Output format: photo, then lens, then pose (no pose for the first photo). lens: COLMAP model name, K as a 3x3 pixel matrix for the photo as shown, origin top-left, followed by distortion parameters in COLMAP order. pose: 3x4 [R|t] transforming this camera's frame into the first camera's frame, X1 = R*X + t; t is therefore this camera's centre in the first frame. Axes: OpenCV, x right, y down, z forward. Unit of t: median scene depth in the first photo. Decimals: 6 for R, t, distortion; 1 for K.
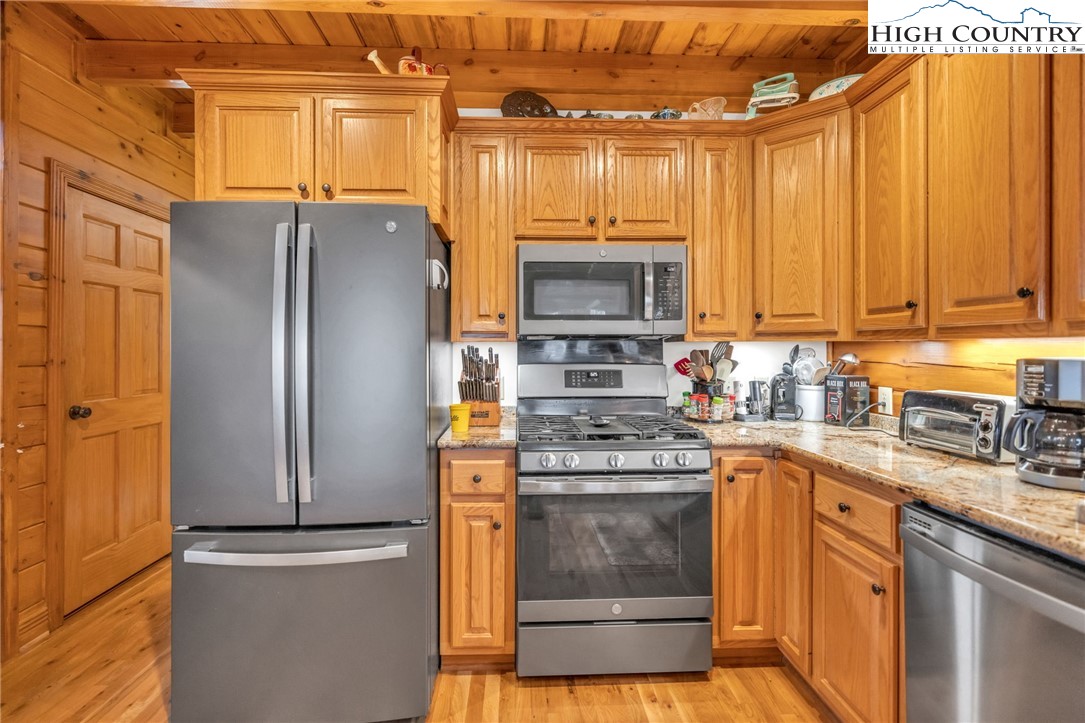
lens RADIAL K [[492.1, 0, 535.6], [0, 492.1, 349.4], [0, 0, 1]] dist [-0.002246, 0.001374]
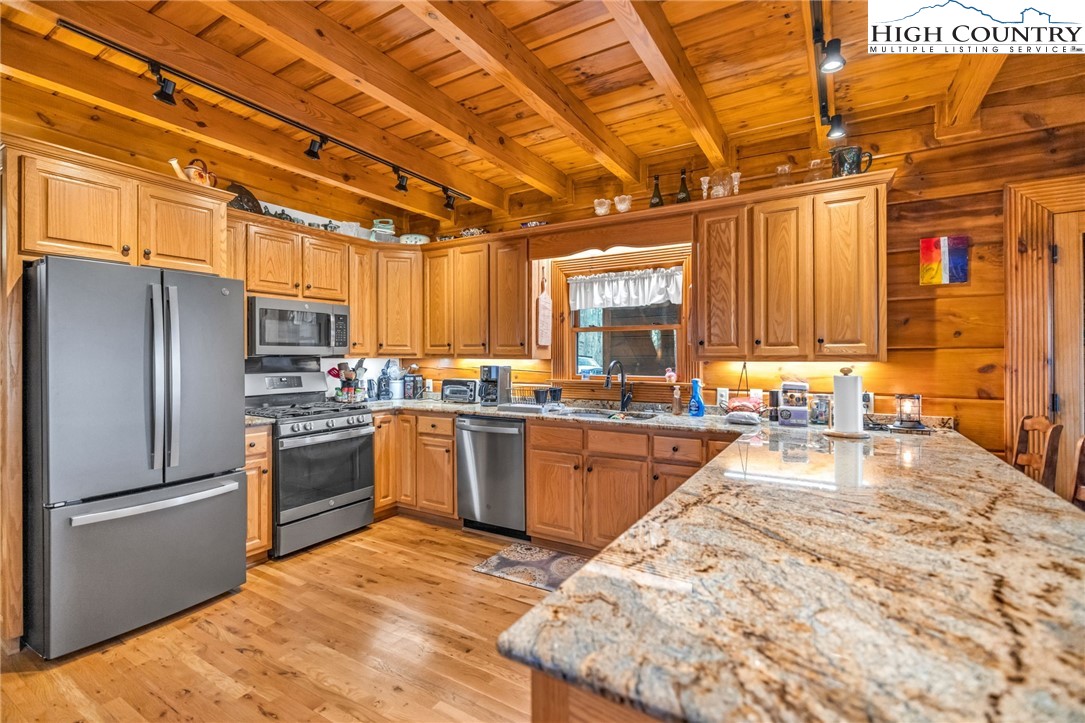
lens RADIAL K [[492.1, 0, 539.2], [0, 492.1, 355.4], [0, 0, 1]] dist [-0.002246, 0.001374]
pose [[0.553825, -0.001174, 0.832632, -0.849337], [0.001296, 0.999999, 0.000548, -0.028934], [-0.832632, 0.000776, 0.553826, -0.615138]]
